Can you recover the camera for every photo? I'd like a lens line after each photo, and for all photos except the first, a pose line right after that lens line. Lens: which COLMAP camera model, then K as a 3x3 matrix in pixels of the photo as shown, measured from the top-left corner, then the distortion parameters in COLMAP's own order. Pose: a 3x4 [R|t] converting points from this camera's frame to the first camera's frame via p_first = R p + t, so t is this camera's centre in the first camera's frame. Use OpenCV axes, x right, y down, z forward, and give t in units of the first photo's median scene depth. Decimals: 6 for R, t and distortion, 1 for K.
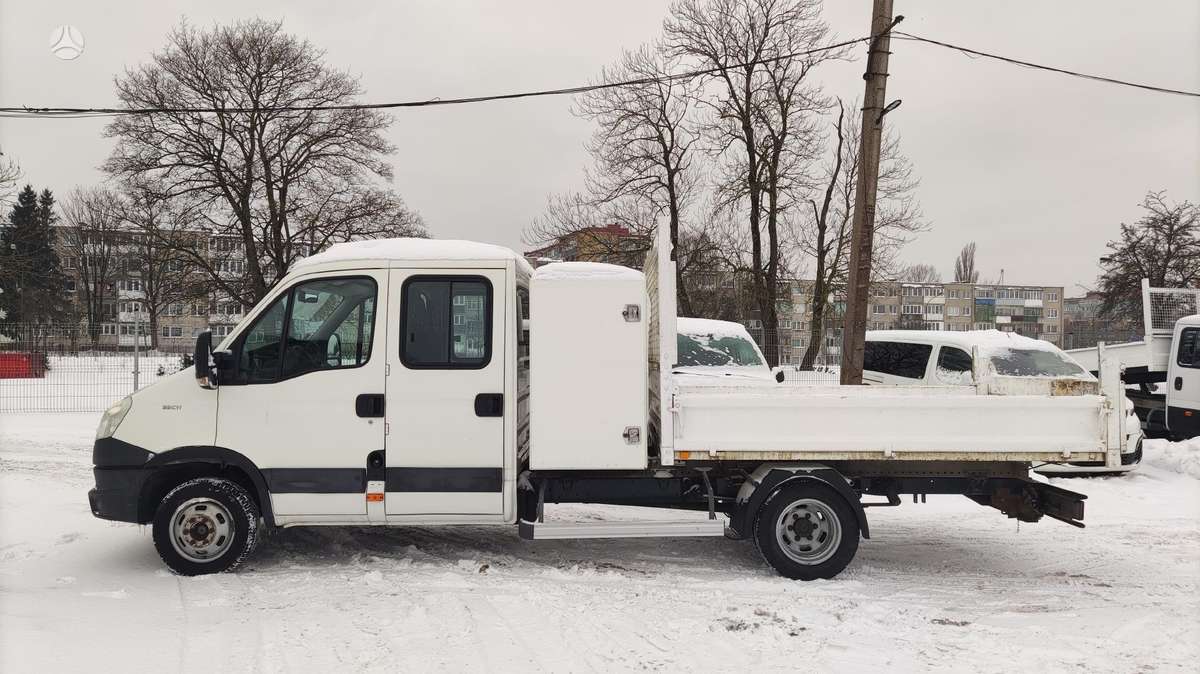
lens RADIAL K [[878.7, 0, 600.0], [0, 878.7, 337.0], [0, 0, 1]] dist [0.108114, -0.152973]
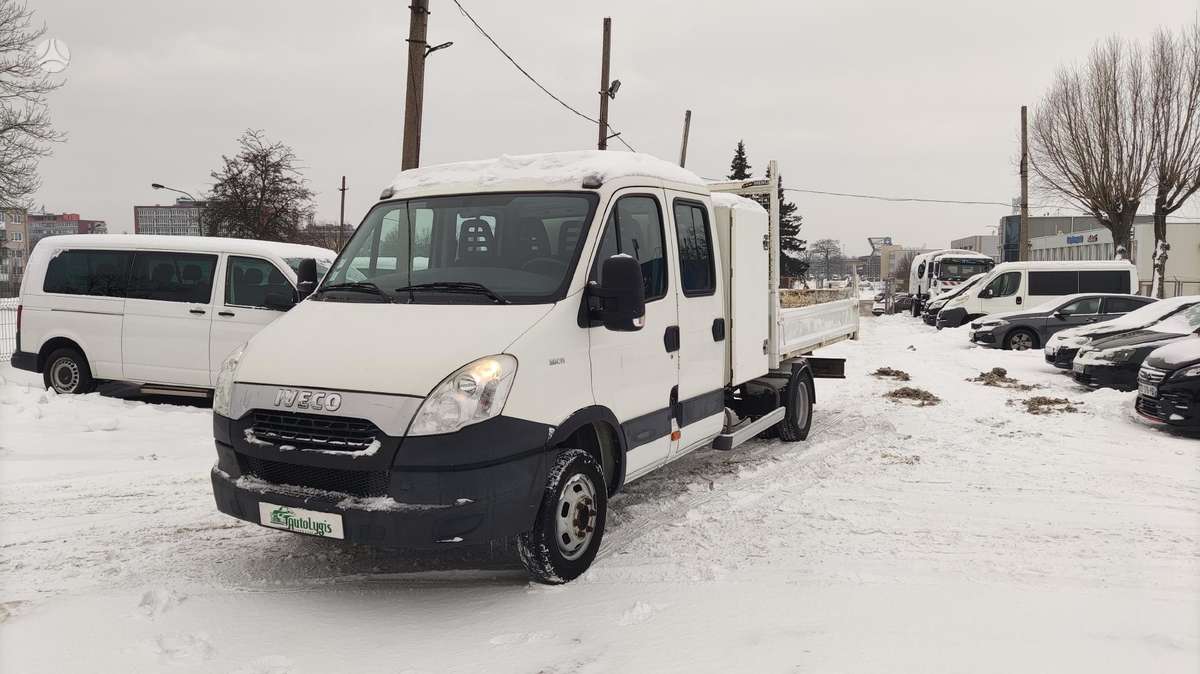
lens RADIAL K [[878.7, 0, 600.0], [0, 878.7, 337.0], [0, 0, 1]] dist [0.108114, -0.152973]
pose [[0.468040, -0.075074, 0.880512, -0.945832], [0.000914, 0.996425, 0.084471, -0.001178], [-0.883707, -0.038732, 0.466436, 0.552694]]
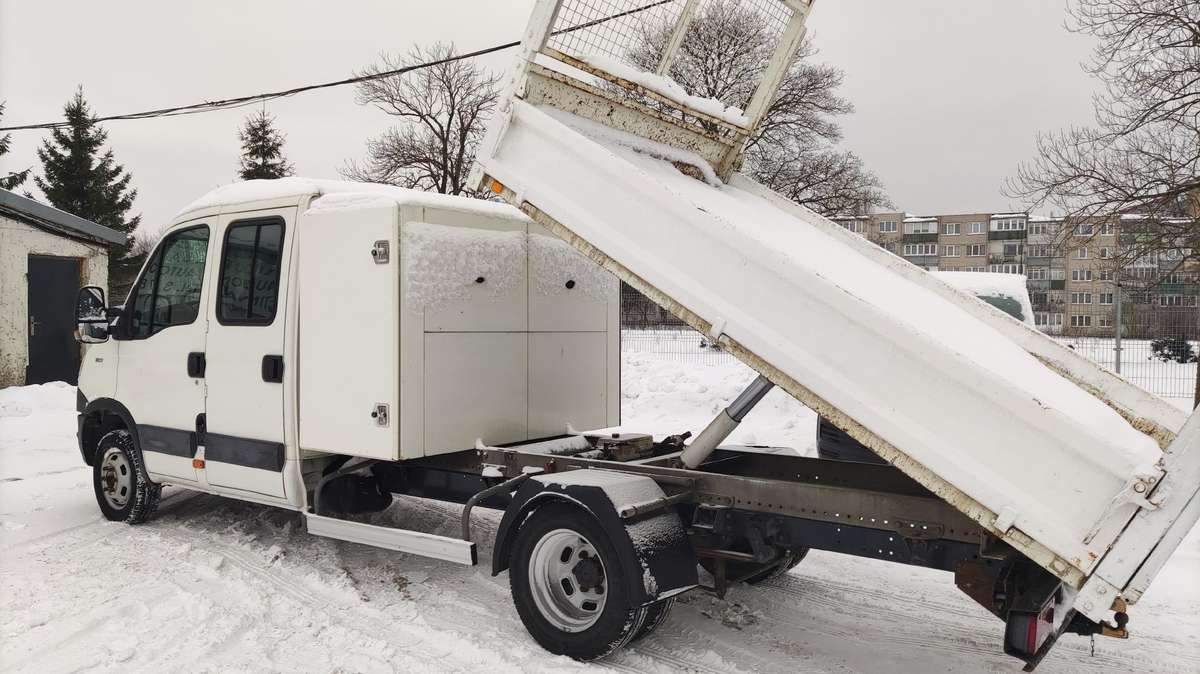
lens RADIAL K [[878.7, 0, 600.0], [0, 878.7, 337.0], [0, 0, 1]] dist [0.108114, -0.152973]
pose [[0.809873, 0.011972, -0.586482, 0.540582], [0.003910, 0.999659, 0.025805, 0.022572], [0.586592, -0.023192, 0.809551, 0.425925]]
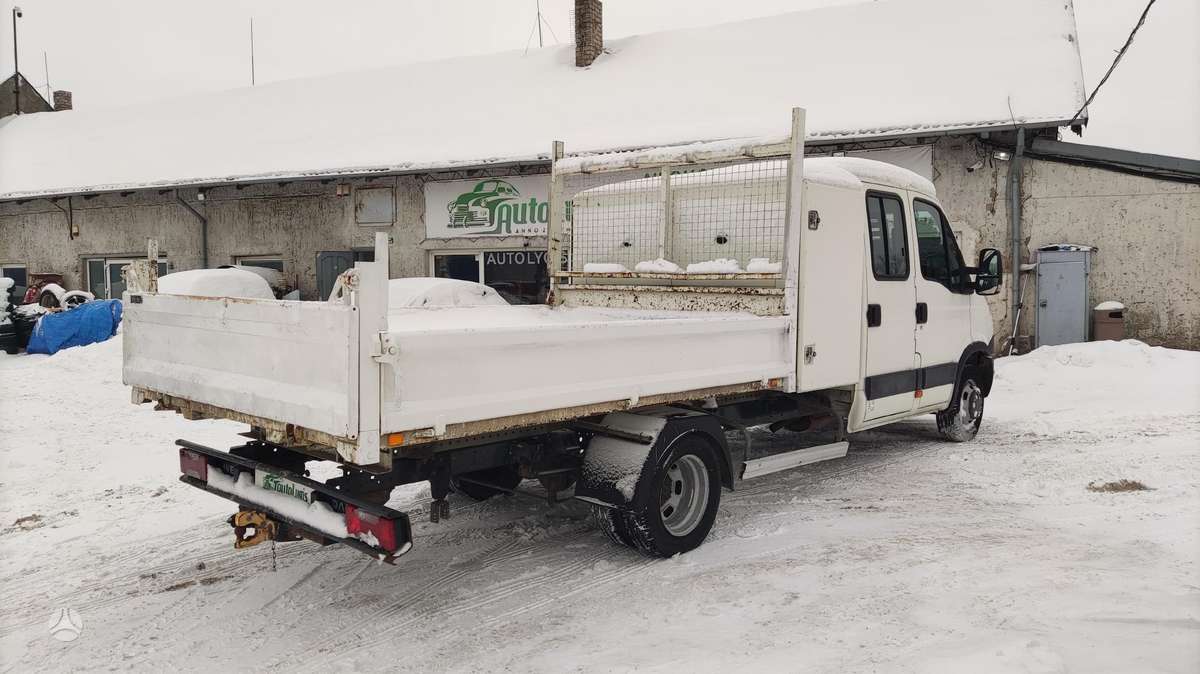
lens RADIAL K [[878.7, 0, 600.0], [0, 878.7, 337.0], [0, 0, 1]] dist [0.108114, -0.152973]
pose [[-0.670266, 0.042273, -0.740916, 0.738965], [0.003805, 0.998559, 0.053530, 0.041209], [0.742112, 0.033060, -0.669461, 1.531119]]
